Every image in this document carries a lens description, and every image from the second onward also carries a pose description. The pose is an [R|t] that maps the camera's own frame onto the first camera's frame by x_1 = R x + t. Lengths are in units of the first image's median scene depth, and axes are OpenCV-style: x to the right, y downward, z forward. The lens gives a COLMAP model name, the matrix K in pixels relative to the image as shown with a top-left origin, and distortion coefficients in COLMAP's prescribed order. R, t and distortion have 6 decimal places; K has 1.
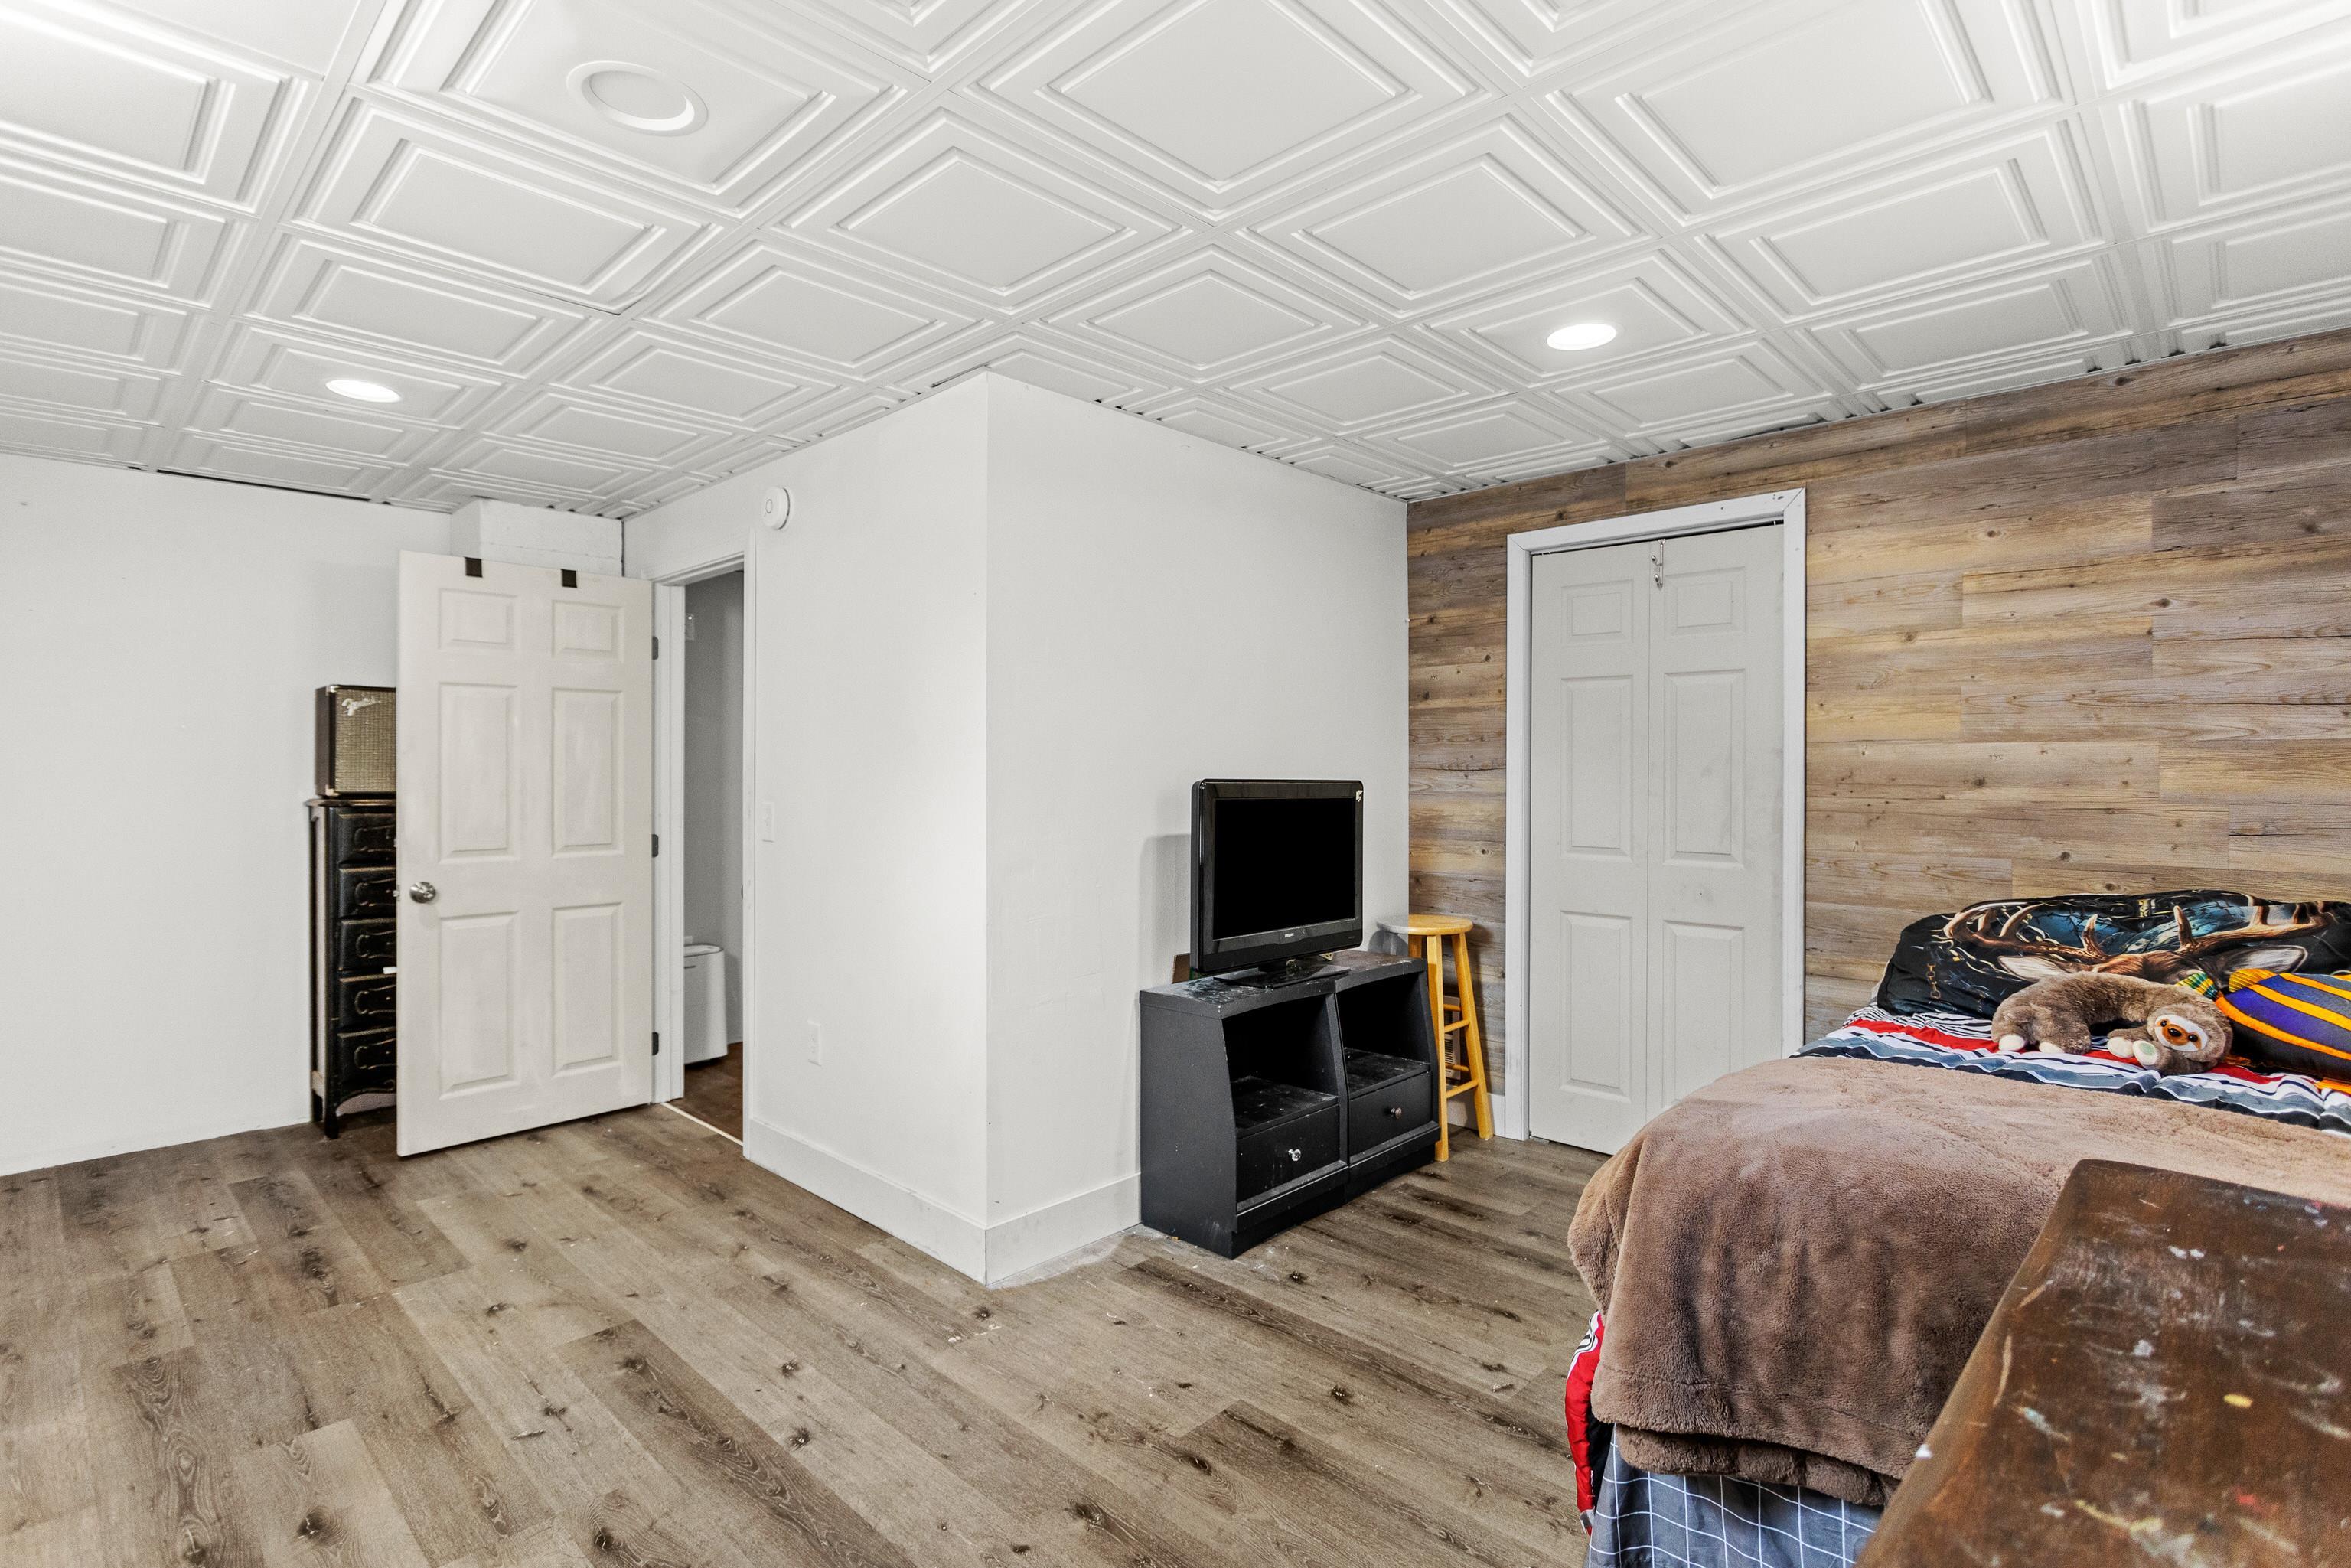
lens RADIAL K [[1113.0, 0, 1185.4], [0, 1113.0, 774.3], [0, 0, 1]] dist [0.001591, 0.001132]
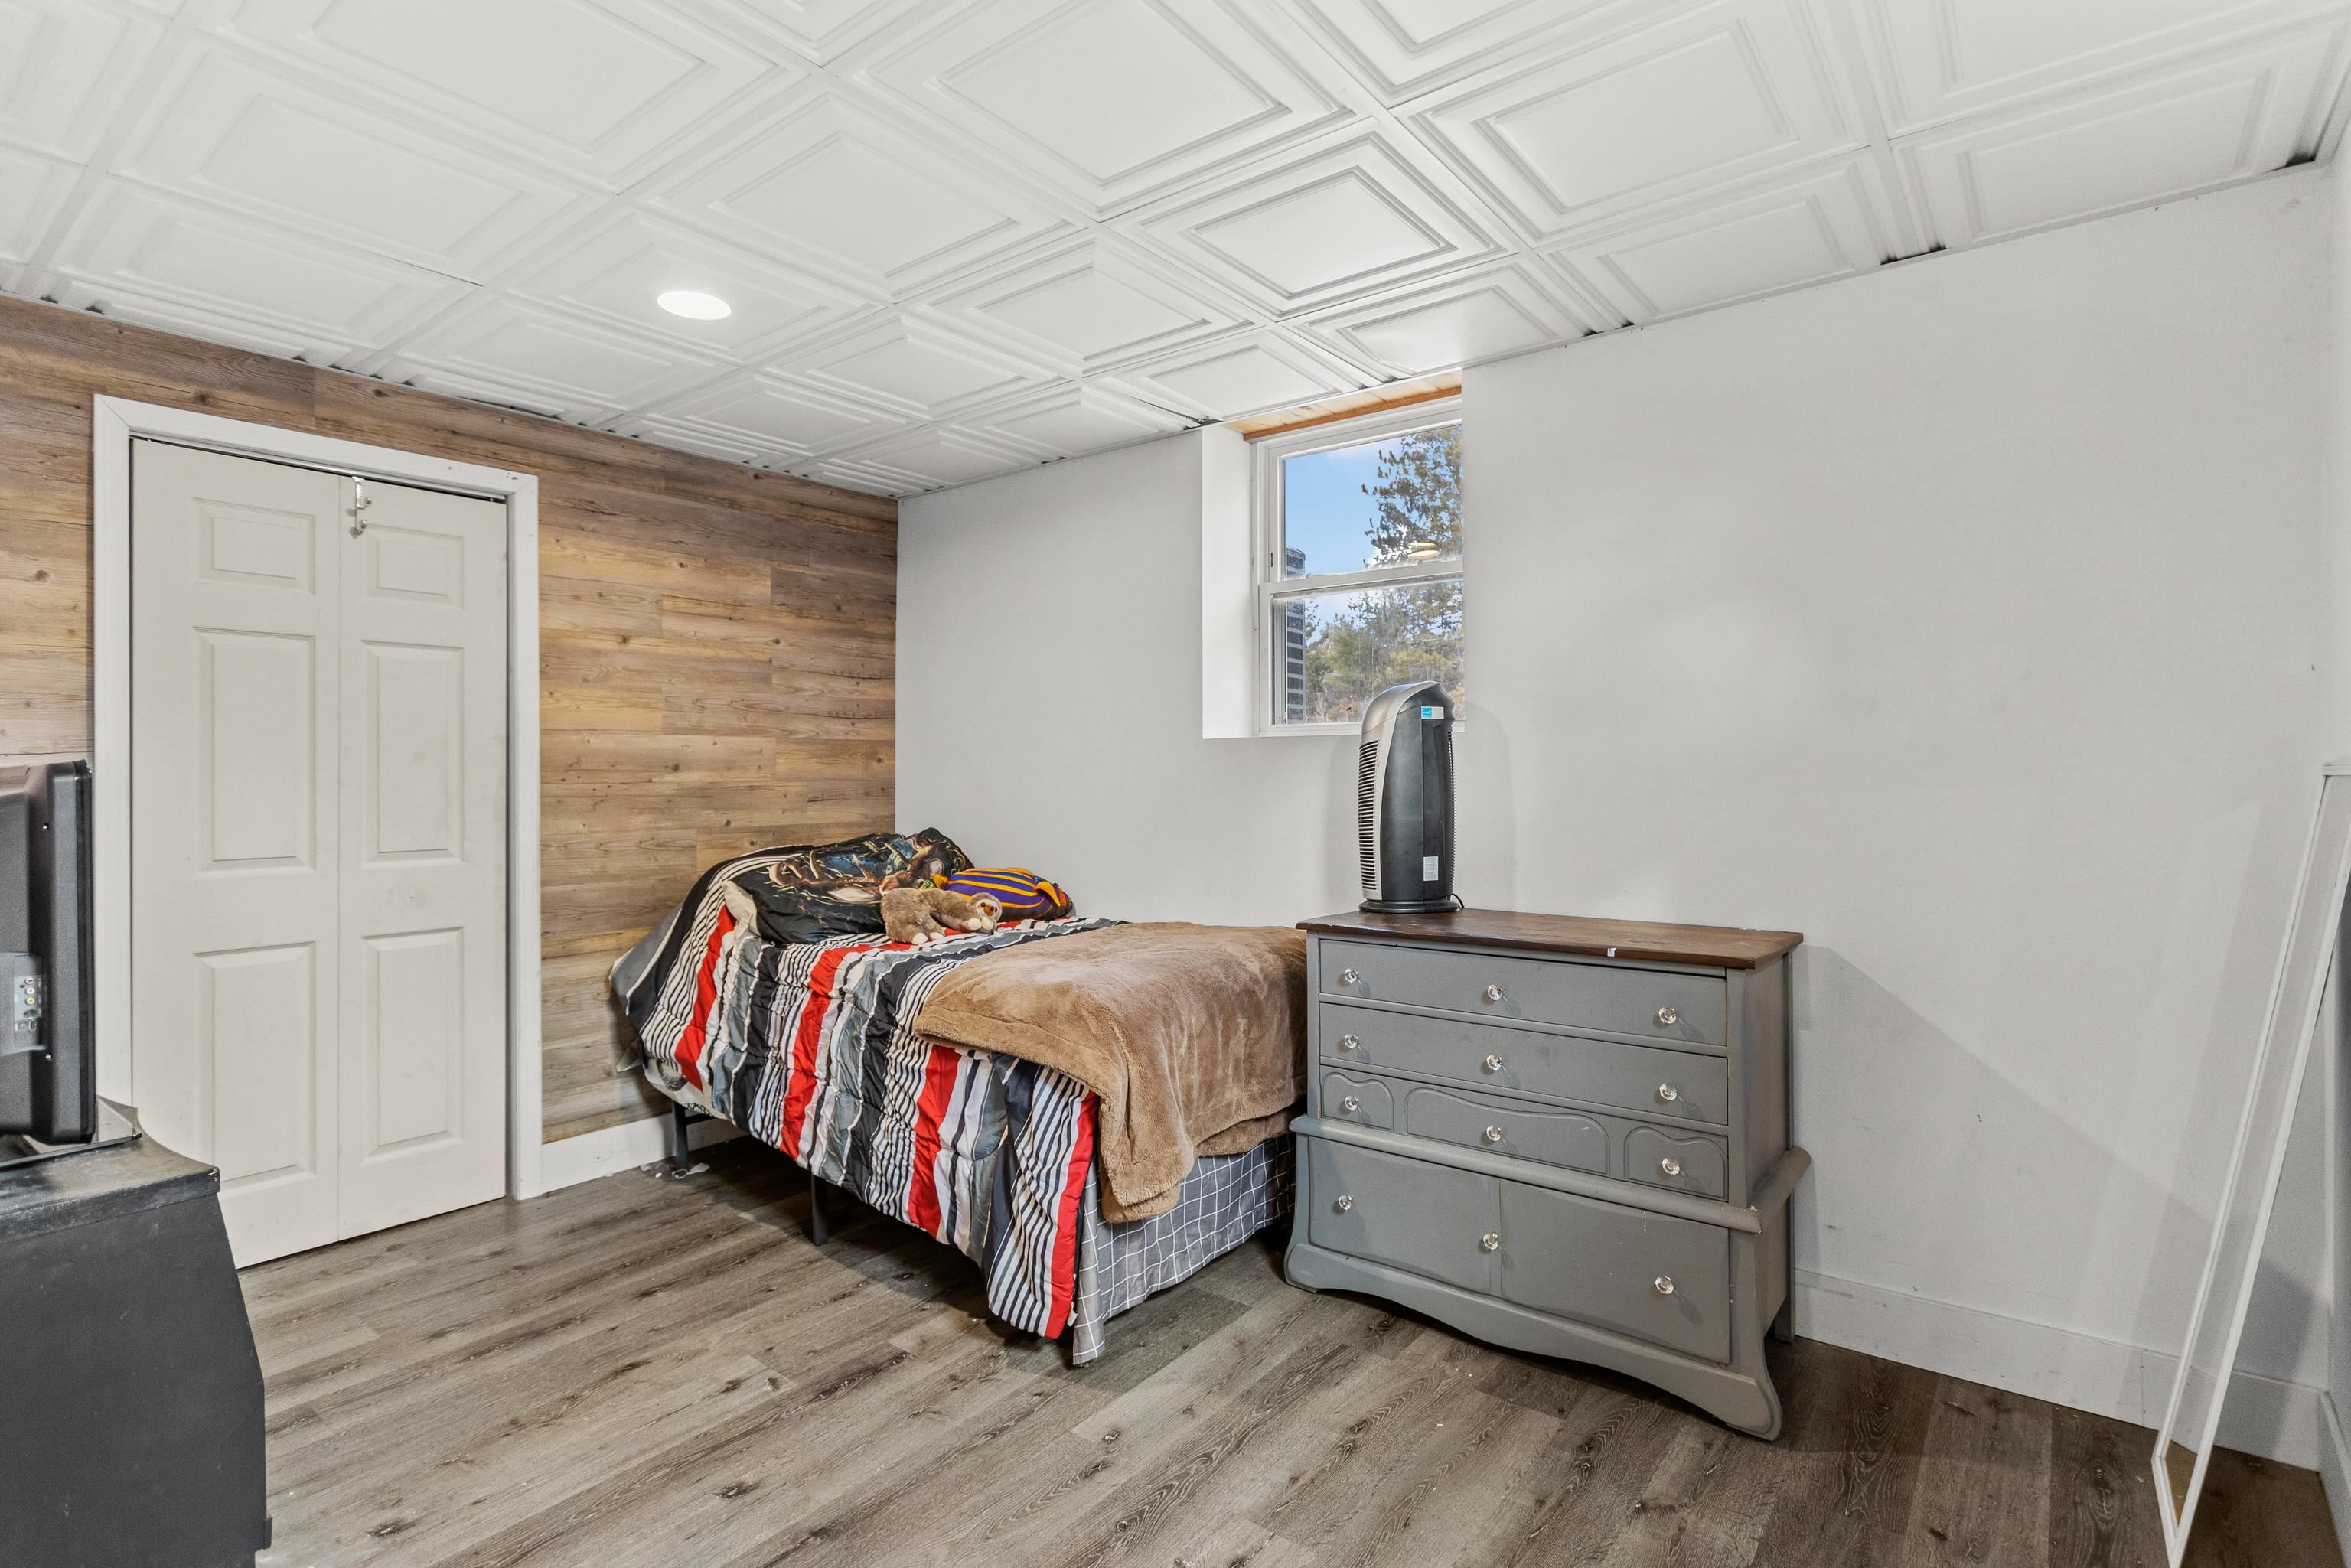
lens RADIAL K [[1113.0, 0, 1185.4], [0, 1113.0, 774.3], [0, 0, 1]] dist [0.001591, 0.001132]
pose [[-0.084653, -0.002649, 0.996407, -0.543711], [0.010619, 0.999937, 0.003560, 0.016053], [-0.996354, 0.010883, -0.084620, 0.551170]]
